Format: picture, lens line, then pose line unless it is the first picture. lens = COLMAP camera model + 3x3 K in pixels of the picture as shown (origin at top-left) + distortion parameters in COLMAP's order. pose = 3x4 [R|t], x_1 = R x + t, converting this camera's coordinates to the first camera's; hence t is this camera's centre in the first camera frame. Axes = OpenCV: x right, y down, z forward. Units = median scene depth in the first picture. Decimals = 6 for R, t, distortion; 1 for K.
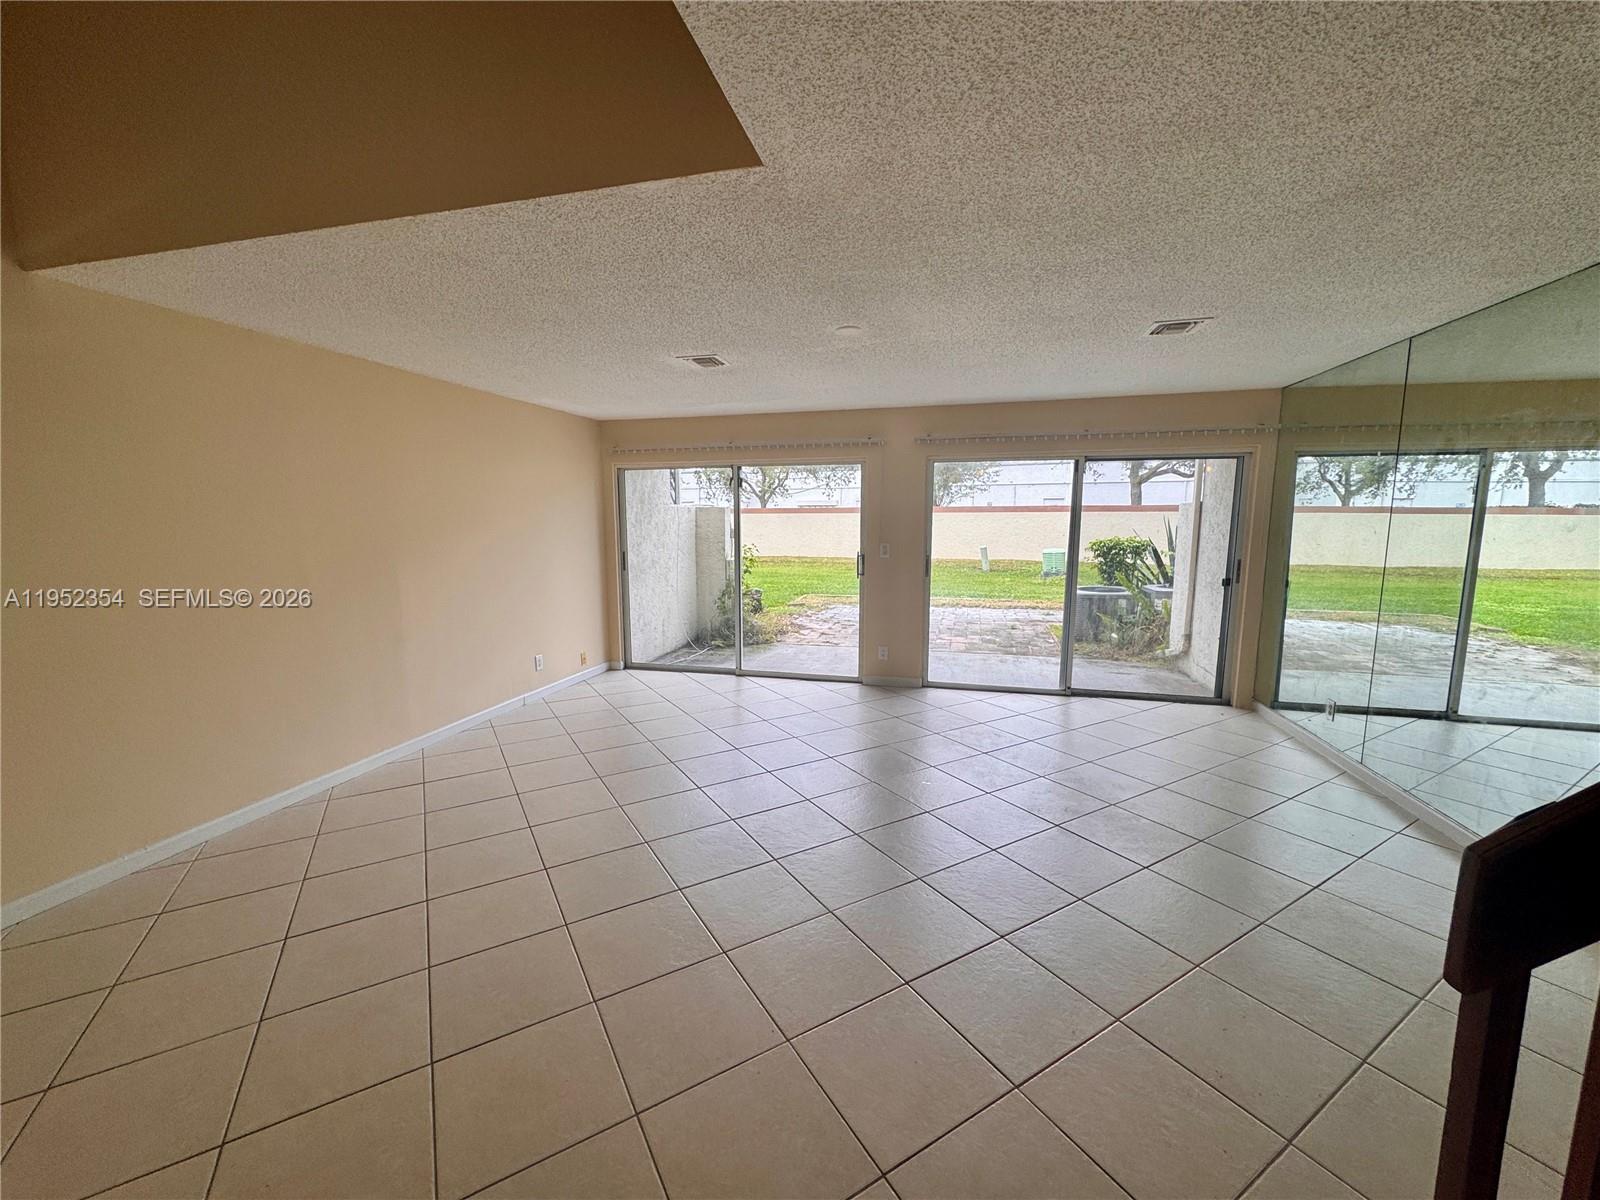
lens RADIAL K [[644.3, 0, 801.3], [0, 644.3, 603.2], [0, 0, 1]] dist [-0.001109, 0.000304]
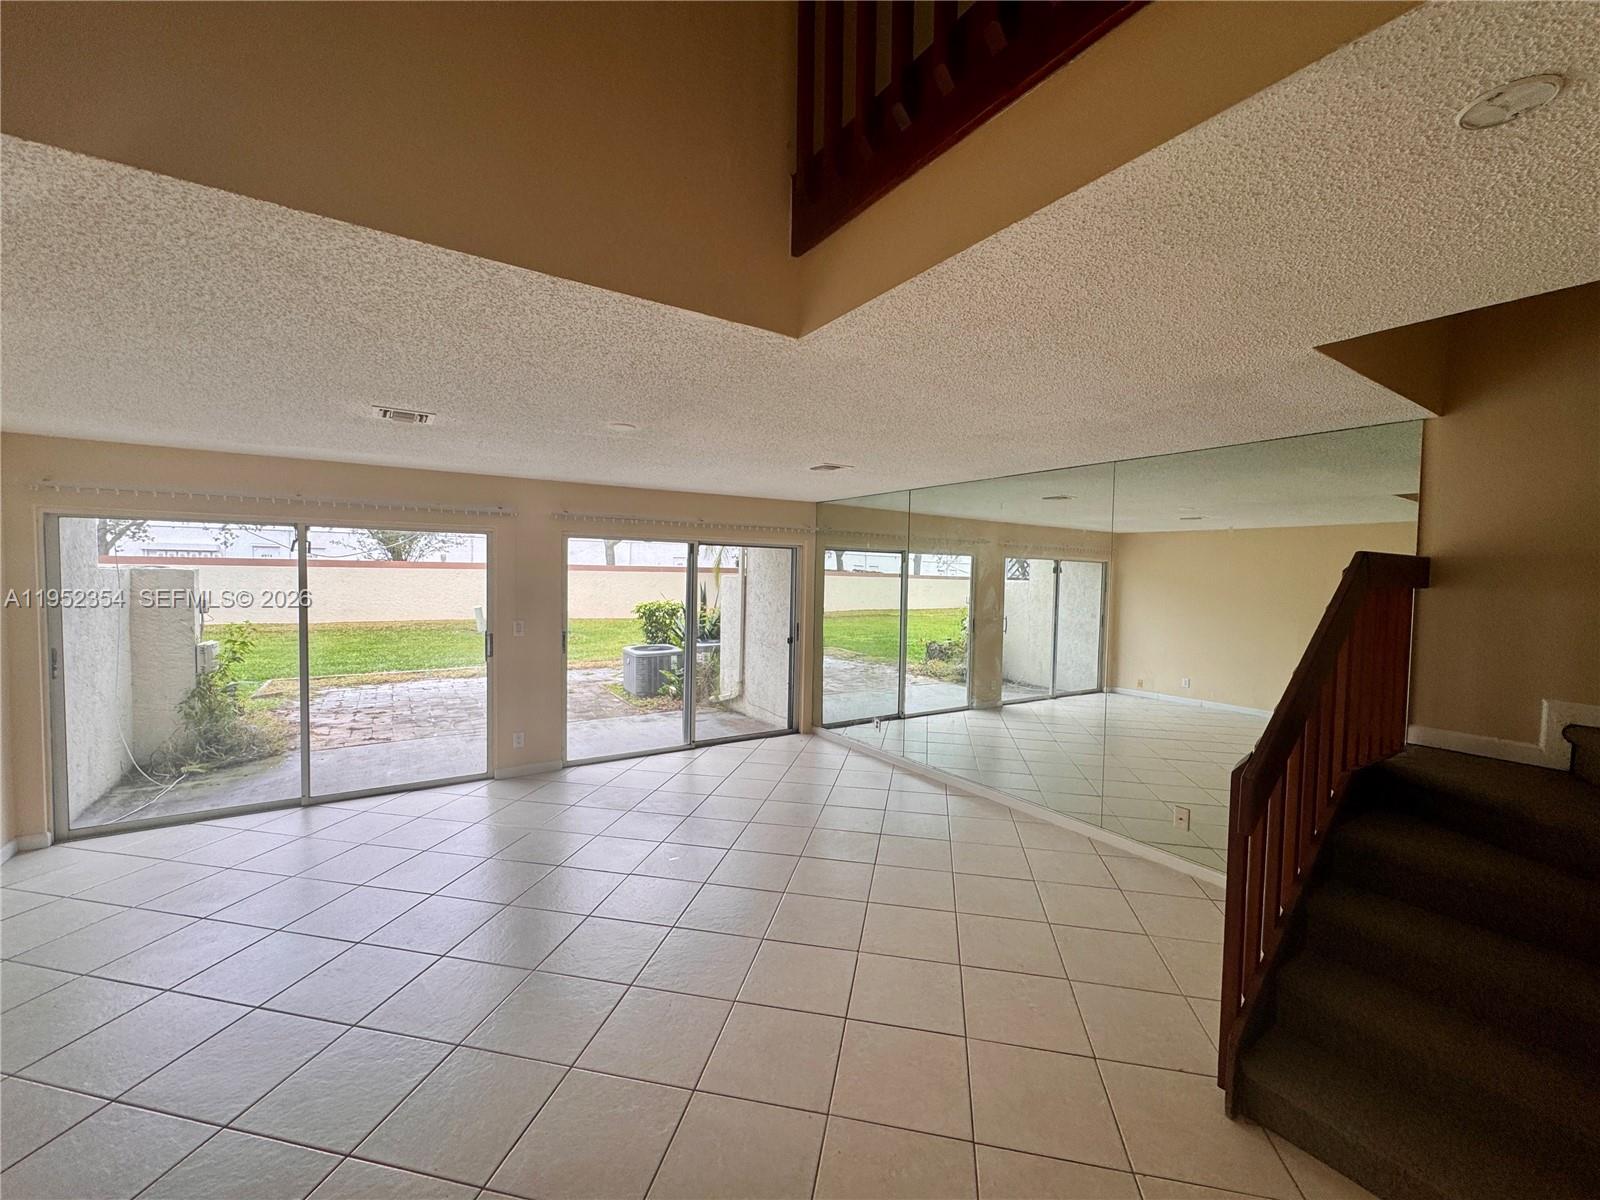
lens RADIAL K [[644.3, 0, 801.9], [0, 644.3, 598.9], [0, 0, 1]] dist [-0.001109, 0.000304]
pose [[0.670532, -0.016609, 0.741694, -0.272745], [0.079444, 0.995608, -0.049527, -0.043985], [-0.737614, 0.092132, 0.668907, 0.074074]]
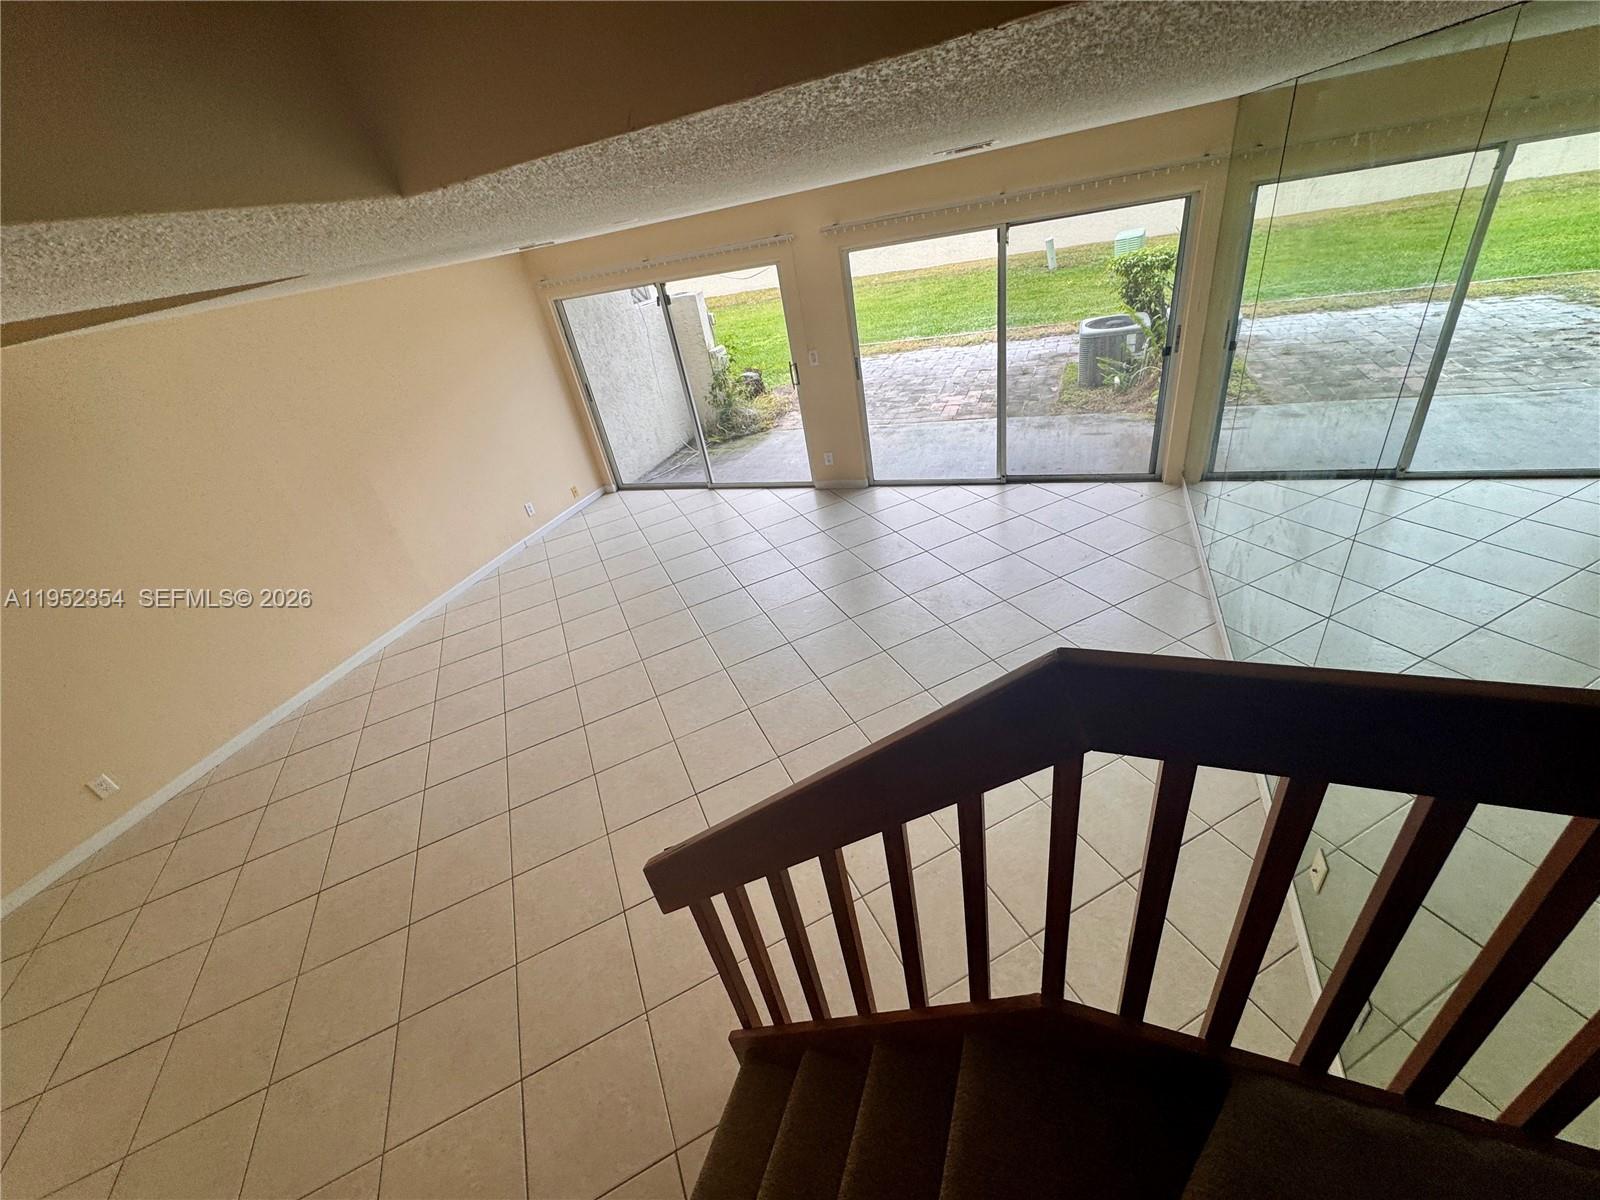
lens RADIAL K [[644.3, 0, 801.9], [0, 644.3, 602.4], [0, 0, 1]] dist [-0.001109, 0.000304]
pose [[0.977973, -0.076632, -0.194158, 0.265773], [0.151074, 0.901723, 0.405059, -0.141304], [0.144036, -0.425469, 0.893437, -0.043115]]
